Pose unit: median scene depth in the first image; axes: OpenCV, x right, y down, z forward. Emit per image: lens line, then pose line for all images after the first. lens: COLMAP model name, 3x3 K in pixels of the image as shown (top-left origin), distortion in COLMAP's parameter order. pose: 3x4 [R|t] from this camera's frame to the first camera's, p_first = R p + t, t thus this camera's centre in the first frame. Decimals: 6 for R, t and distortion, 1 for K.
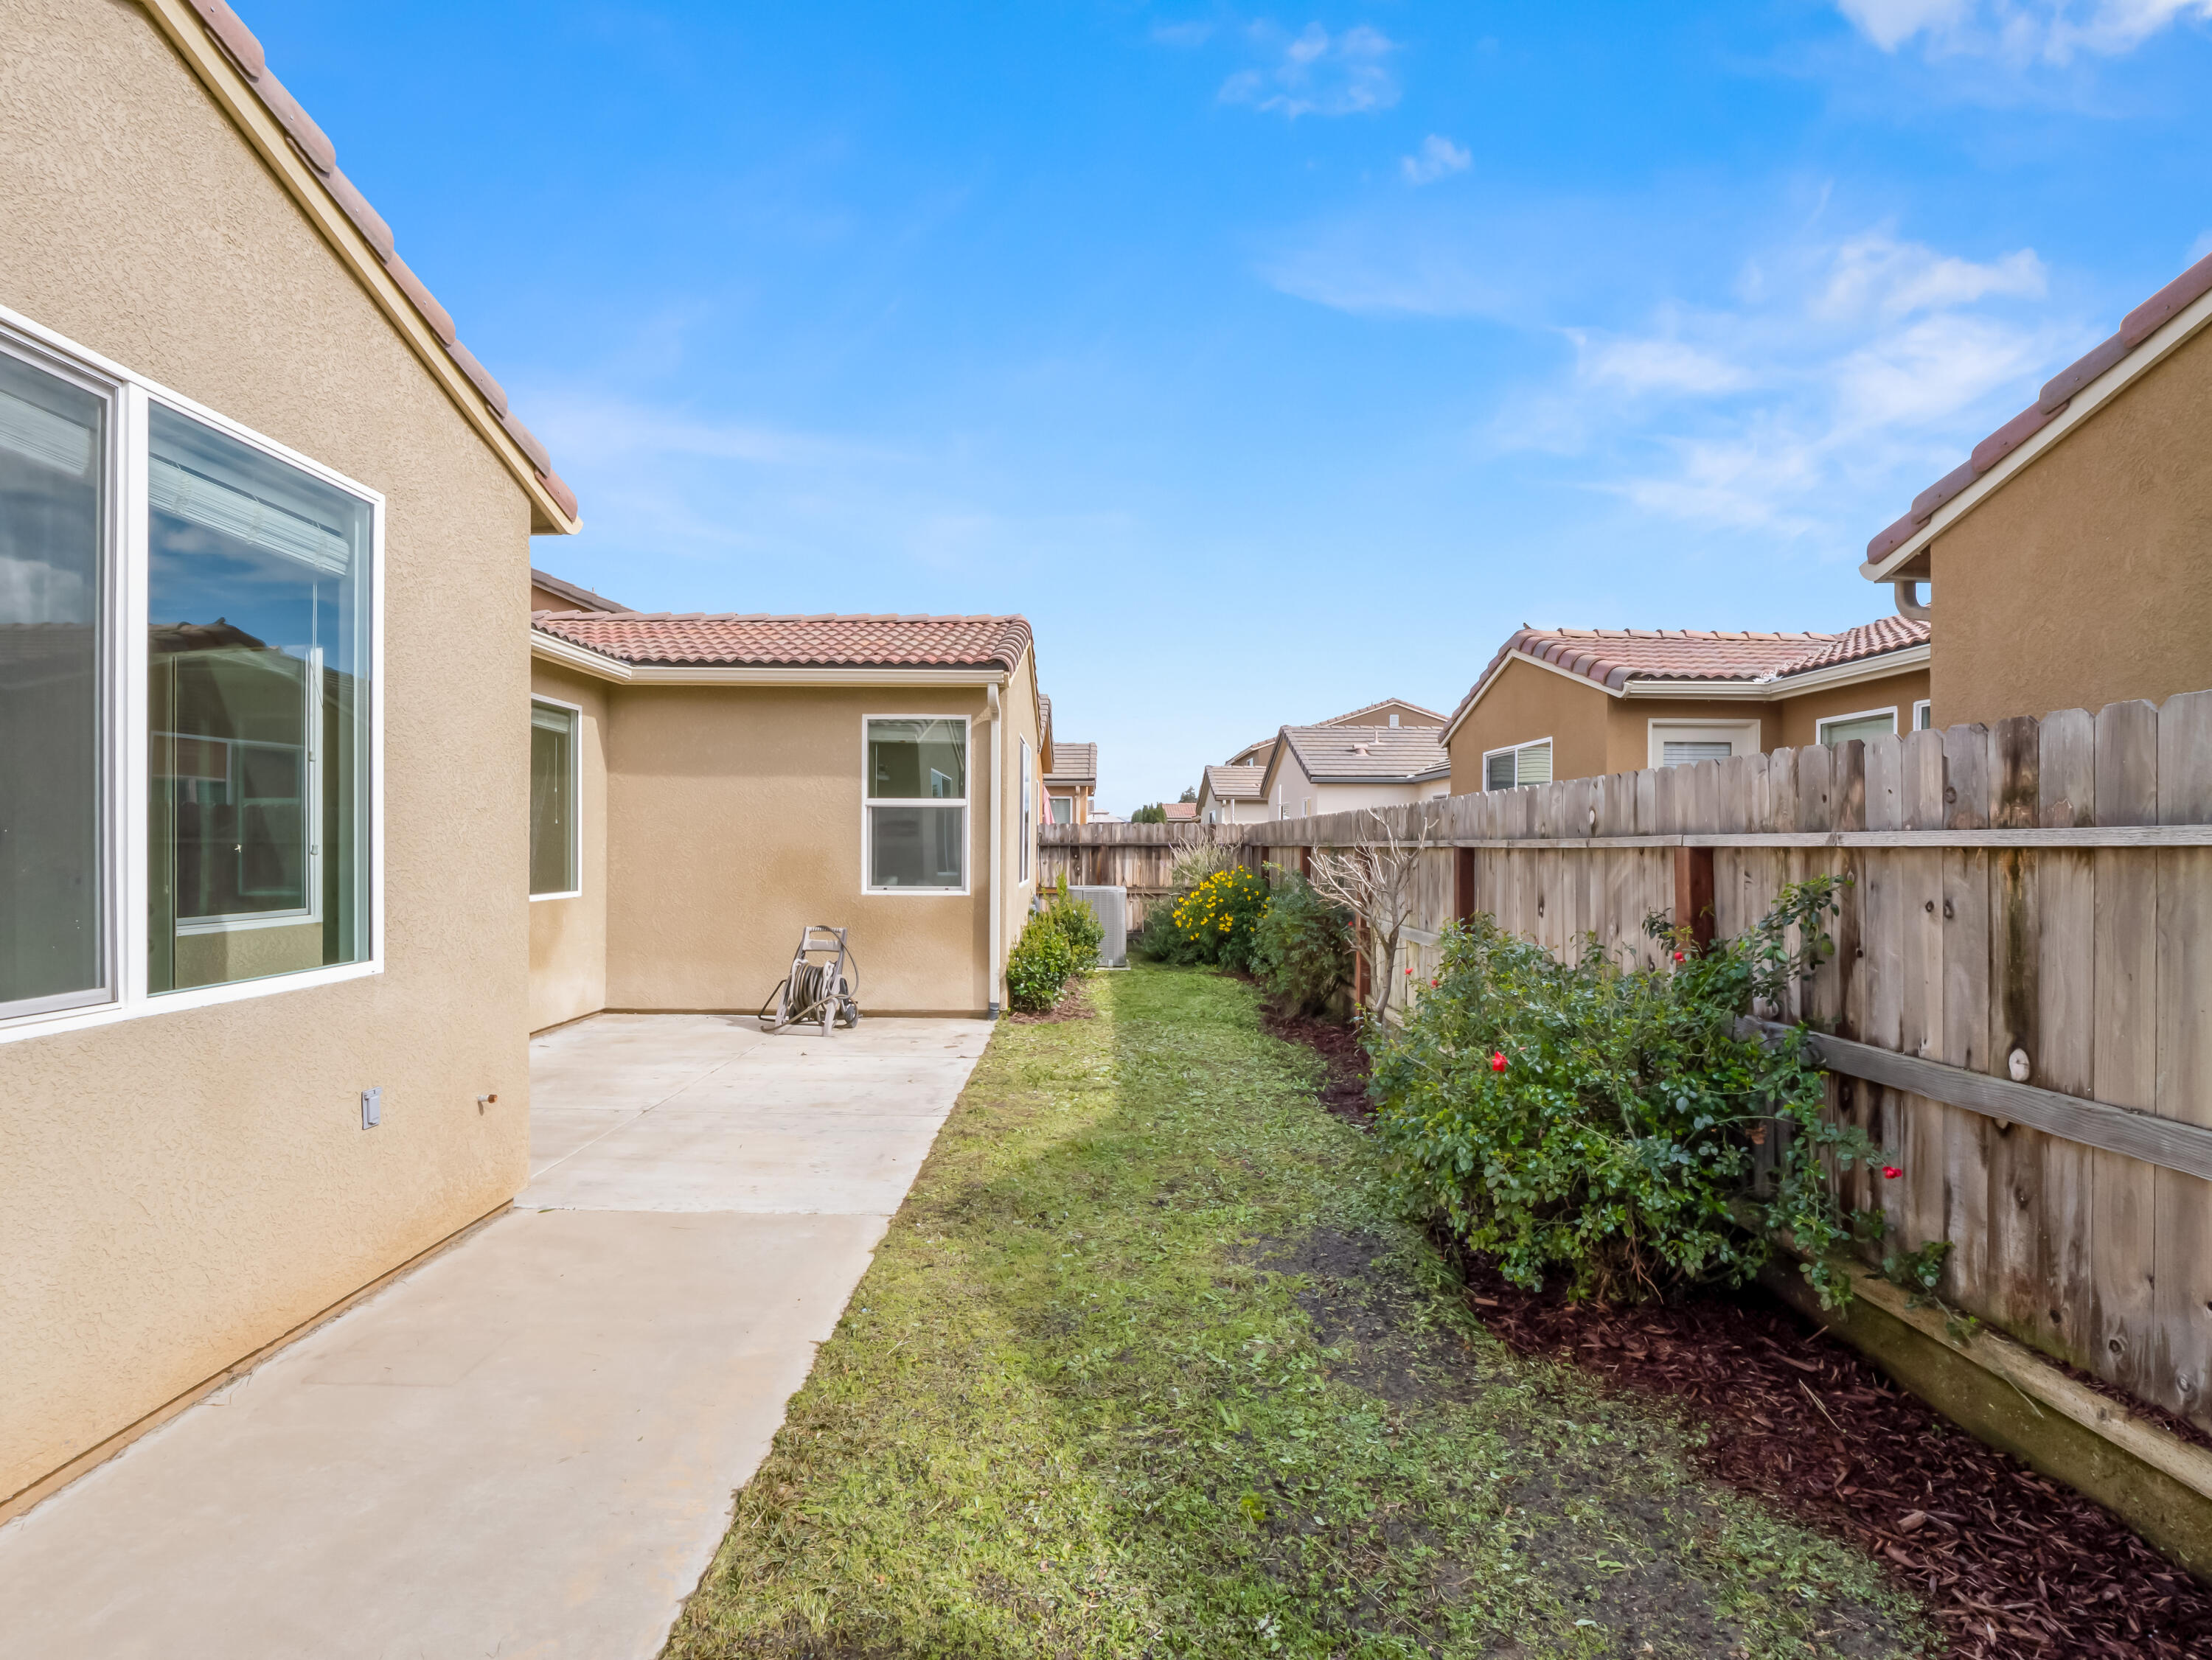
lens RADIAL K [[1081.5, 0, 1087.7], [0, 1081.5, 846.8], [0, 0, 1]] dist [-0.011044, -0.004026]
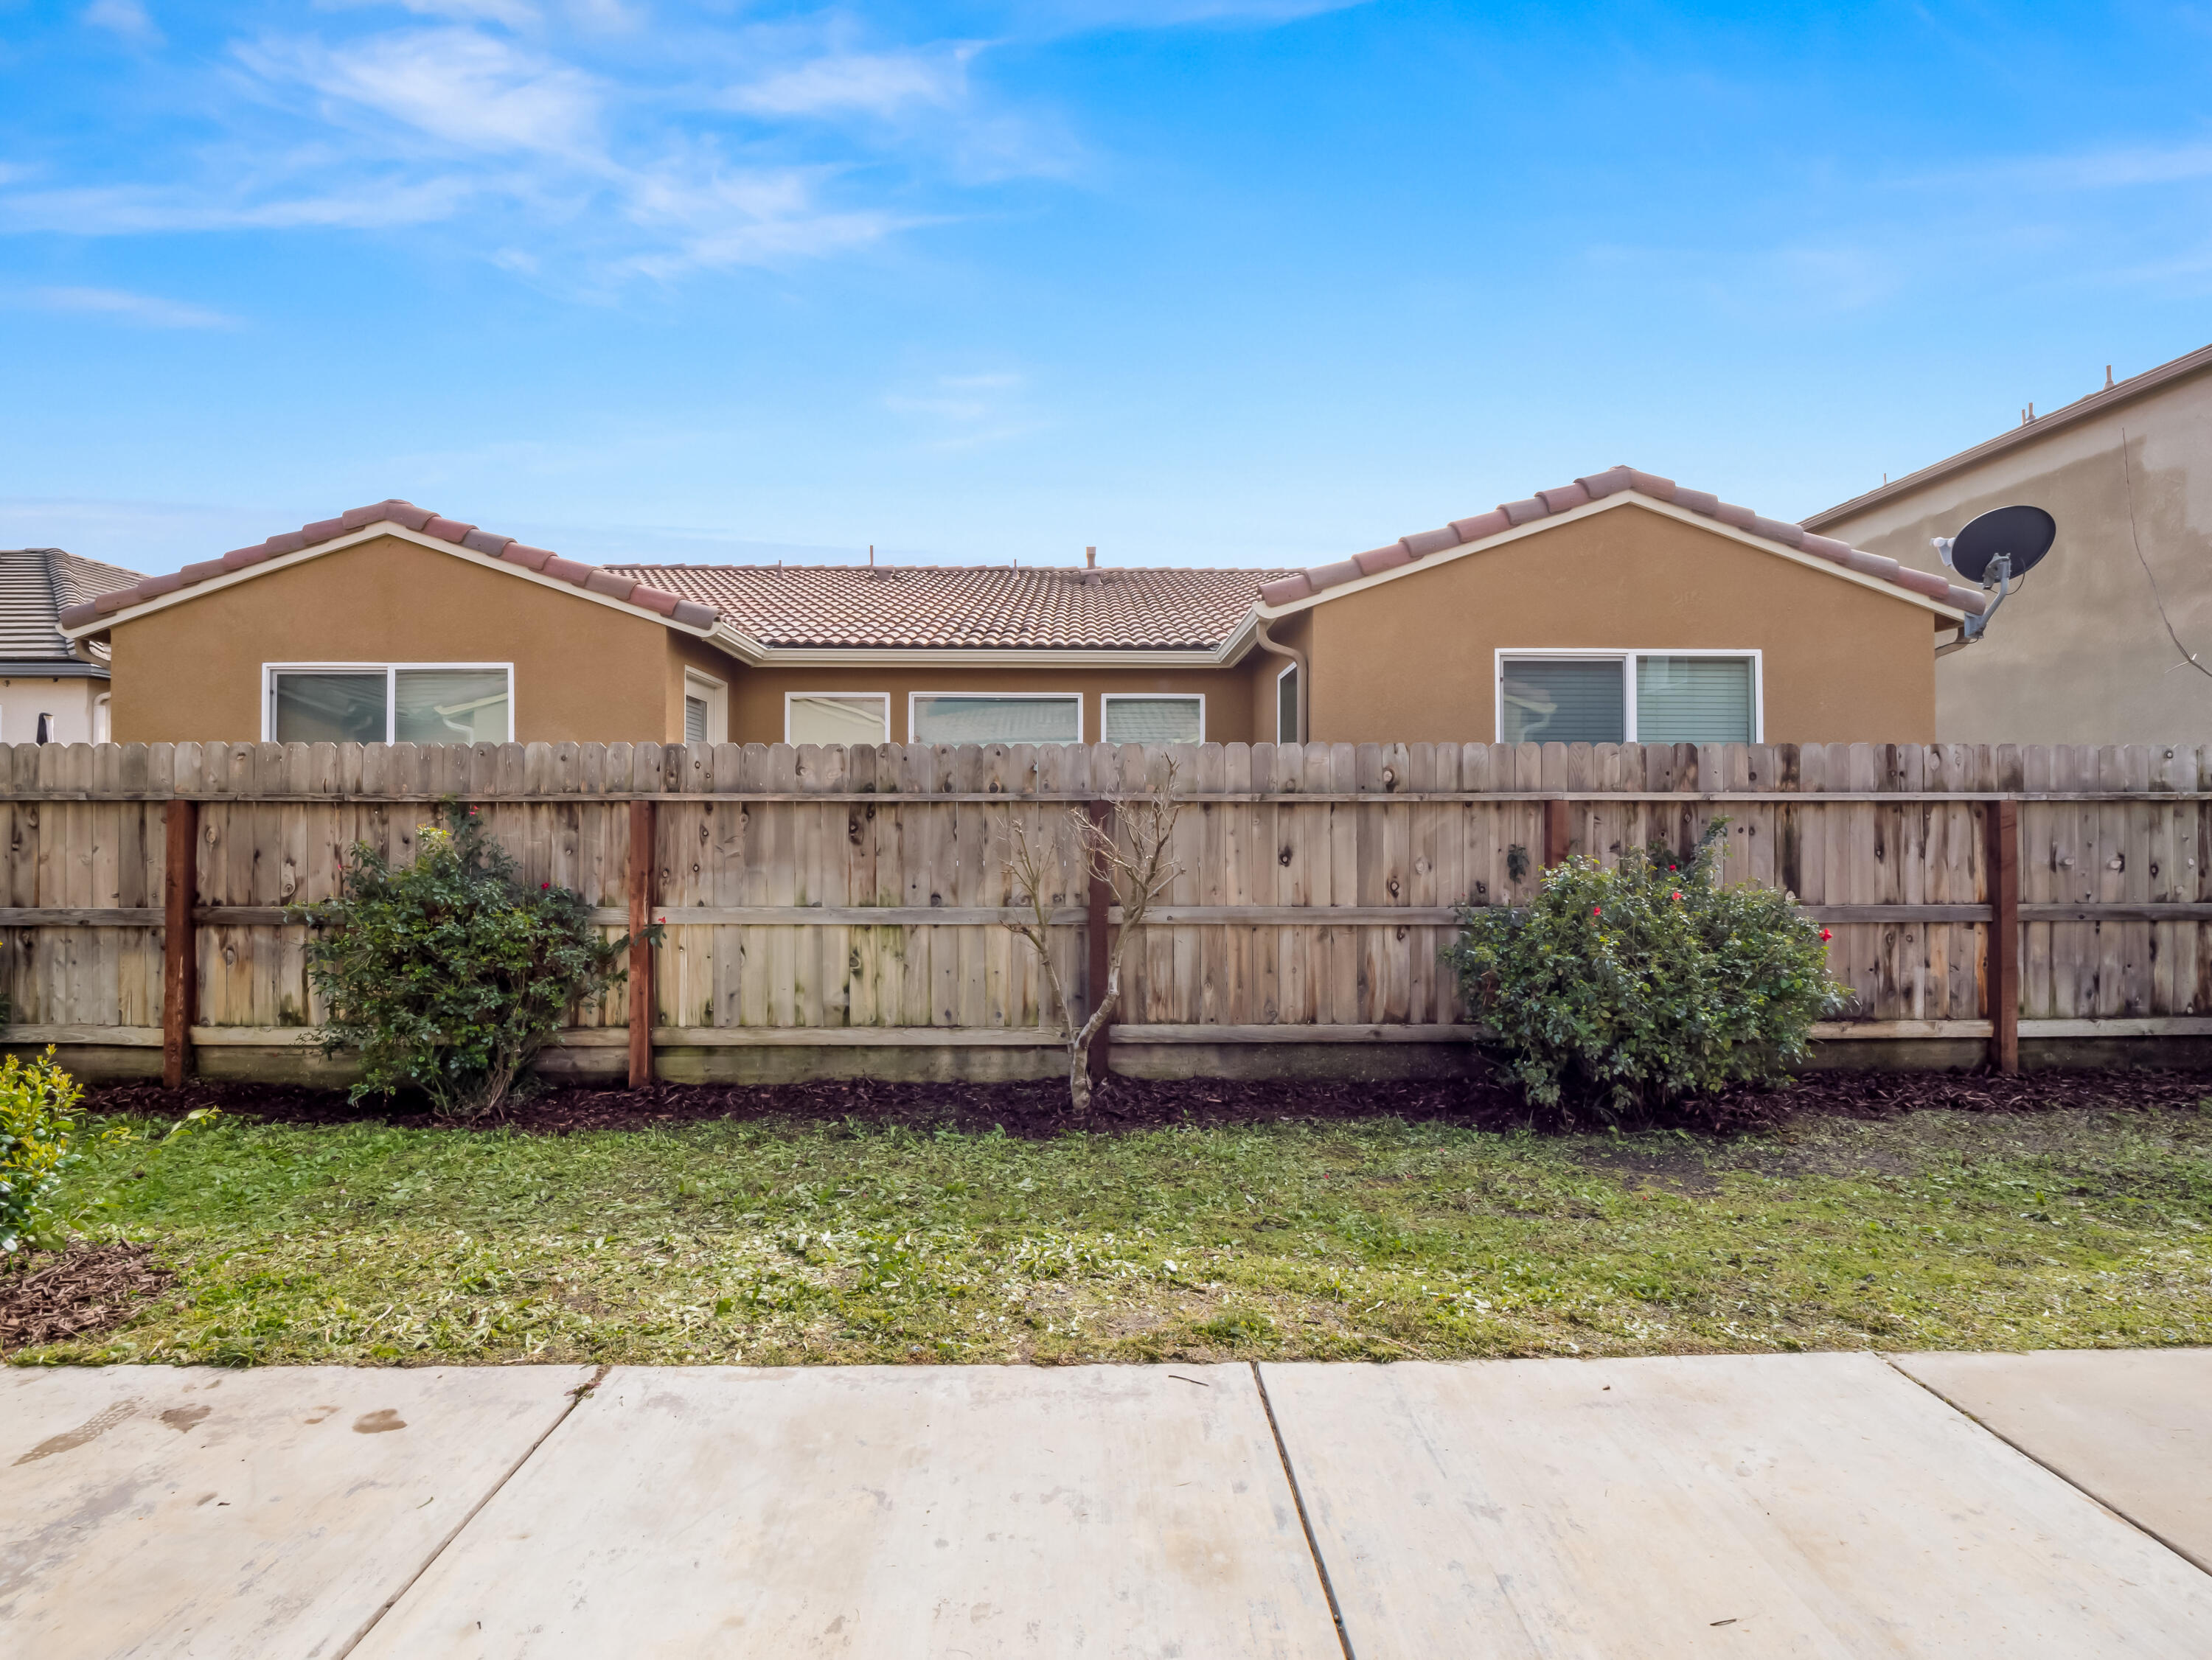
lens RADIAL K [[1081.5, 0, 1104.0], [0, 1081.5, 828.8], [0, 0, 1]] dist [-0.011044, -0.004026]
pose [[-0.029934, 0.001921, 0.999550, -0.926193], [0.001500, 0.999997, -0.001877, 0.041709], [-0.999551, 0.001444, -0.029937, 1.721694]]
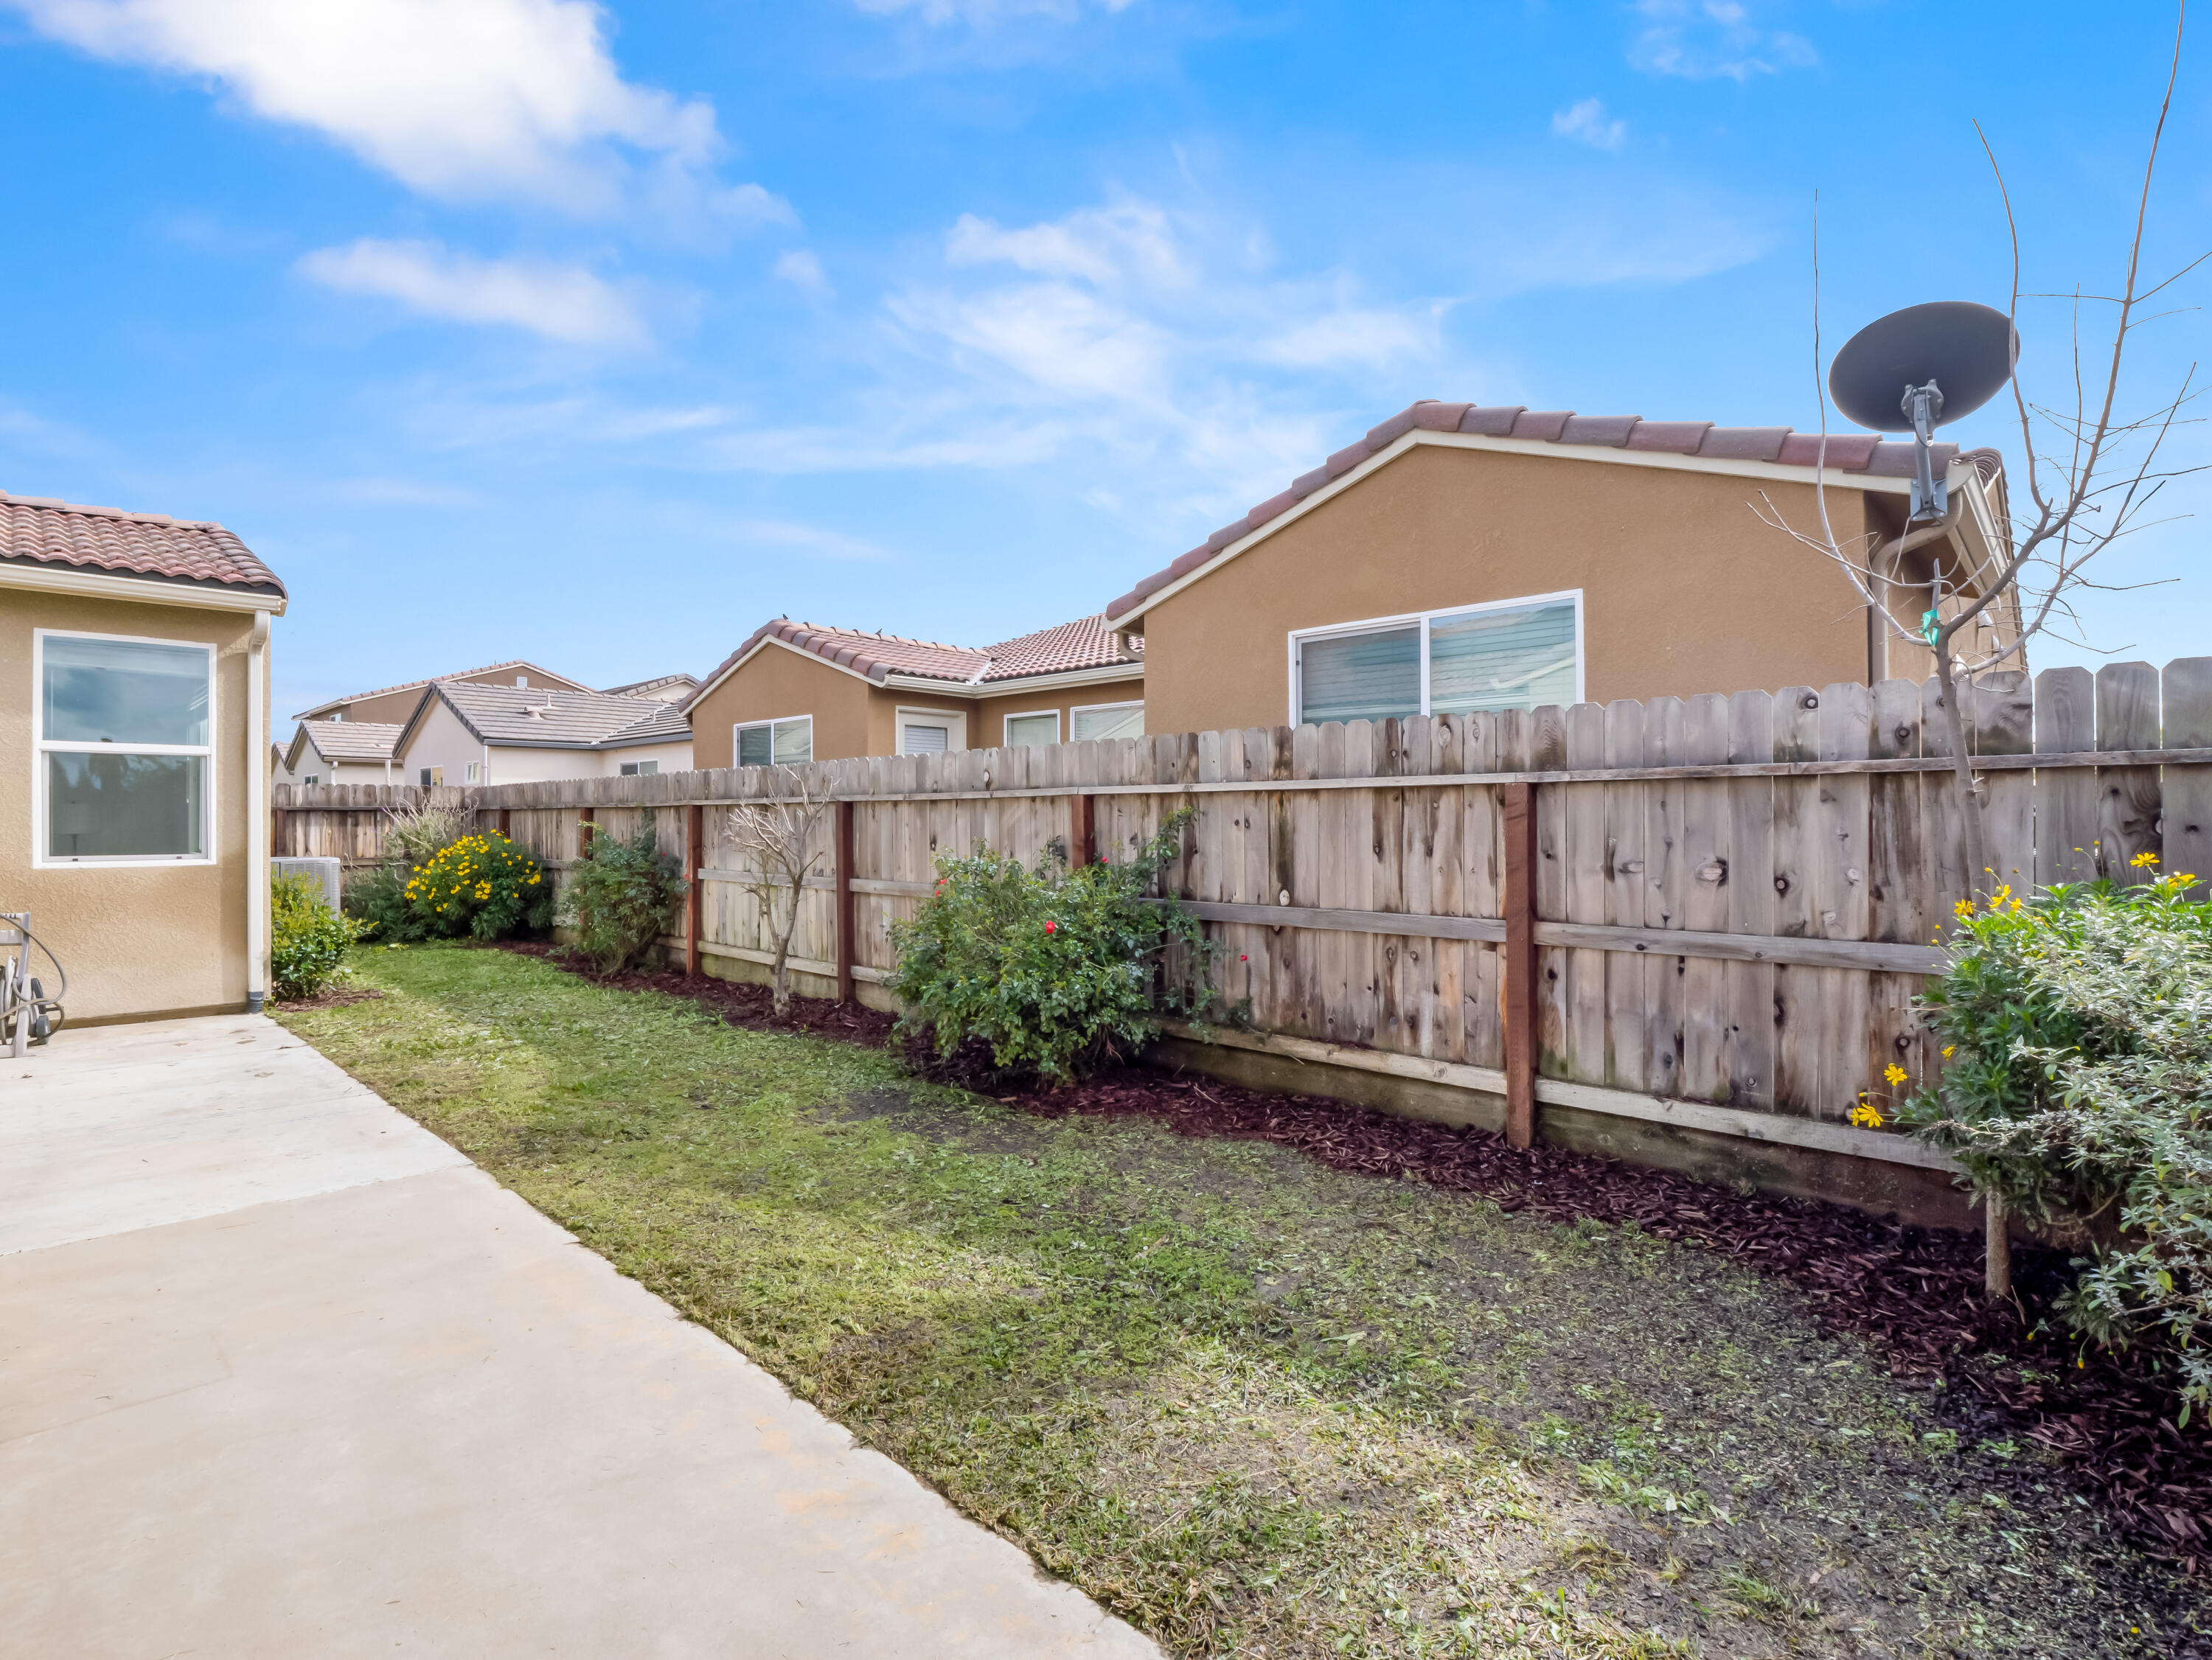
lens RADIAL K [[1081.5, 0, 1100.8], [0, 1081.5, 814.8], [0, 0, 1]] dist [-0.011044, -0.004026]
pose [[0.688725, -0.002723, 0.725018, -0.581208], [0.006500, 0.999976, -0.002419, 0.034119], [-0.724994, 0.006379, 0.688726, -0.107431]]
